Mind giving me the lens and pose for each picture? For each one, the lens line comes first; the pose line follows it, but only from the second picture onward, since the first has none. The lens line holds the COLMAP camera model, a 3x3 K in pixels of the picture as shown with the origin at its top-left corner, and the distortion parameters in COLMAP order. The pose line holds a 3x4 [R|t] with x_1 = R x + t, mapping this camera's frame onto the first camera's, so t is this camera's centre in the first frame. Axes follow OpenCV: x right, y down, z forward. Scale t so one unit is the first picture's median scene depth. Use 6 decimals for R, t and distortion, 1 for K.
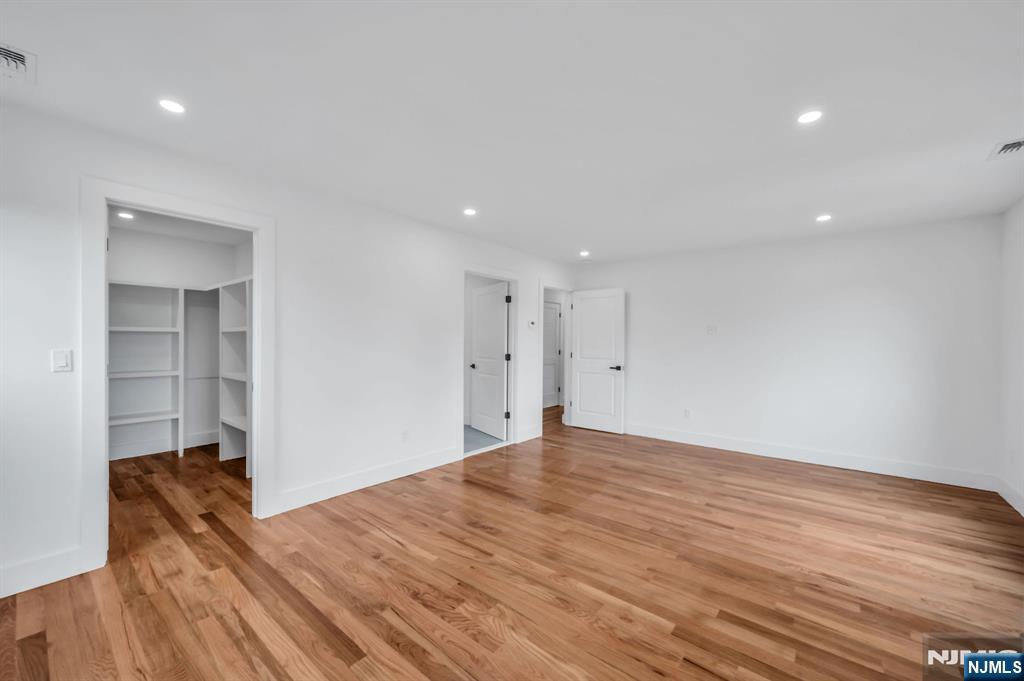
lens RADIAL K [[406.4, 0, 508.4], [0, 406.4, 341.2], [0, 0, 1]] dist [0.000636, -0.000329]
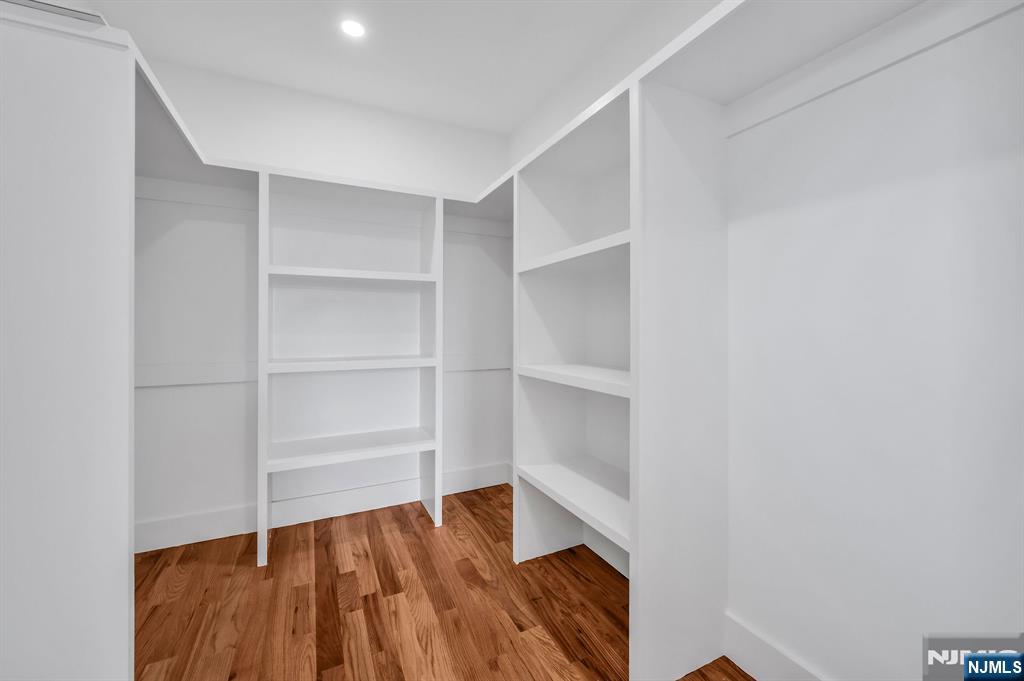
lens RADIAL K [[406.4, 0, 508.4], [0, 406.4, 341.2], [0, 0, 1]] dist [0.000636, -0.000329]
pose [[0.911409, 0.005157, -0.411469, -0.735767], [-0.003365, 0.999981, 0.005080, 0.069826], [0.411488, -0.003246, 0.911410, 0.814734]]
